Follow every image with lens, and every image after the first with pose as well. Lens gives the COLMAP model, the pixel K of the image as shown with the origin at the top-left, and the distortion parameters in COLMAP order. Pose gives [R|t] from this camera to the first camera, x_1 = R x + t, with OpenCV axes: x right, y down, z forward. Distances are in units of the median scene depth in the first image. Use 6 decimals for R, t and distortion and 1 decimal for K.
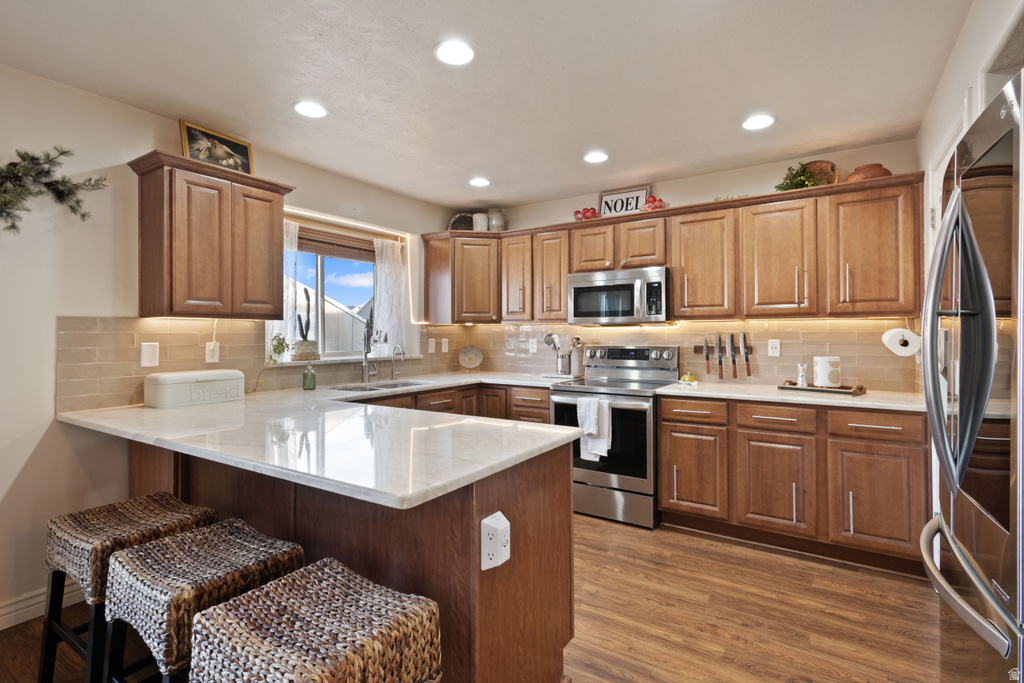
lens RADIAL K [[487.8, 0, 513.5], [0, 487.8, 331.8], [0, 0, 1]] dist [0.009554, -0.001186]
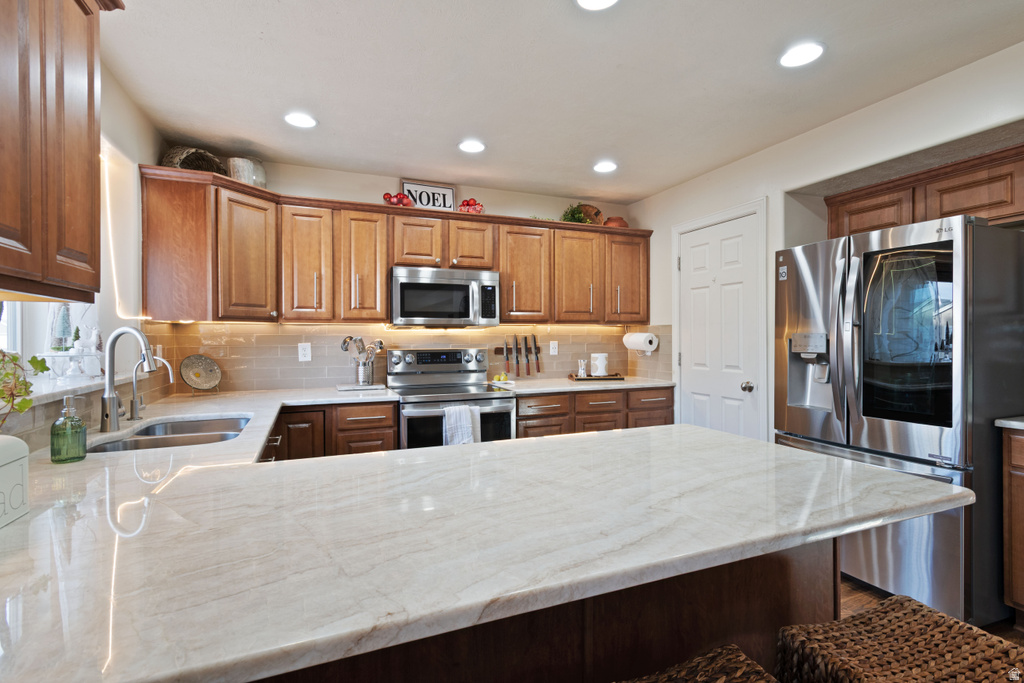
lens RADIAL K [[487.8, 0, 513.0], [0, 487.8, 337.0], [0, 0, 1]] dist [0.009554, -0.001186]
pose [[0.567193, -0.000899, 0.823584, -0.618595], [-0.002193, 0.999994, 0.002602, 0.002999], [-0.823582, -0.003282, 0.567188, 0.455552]]
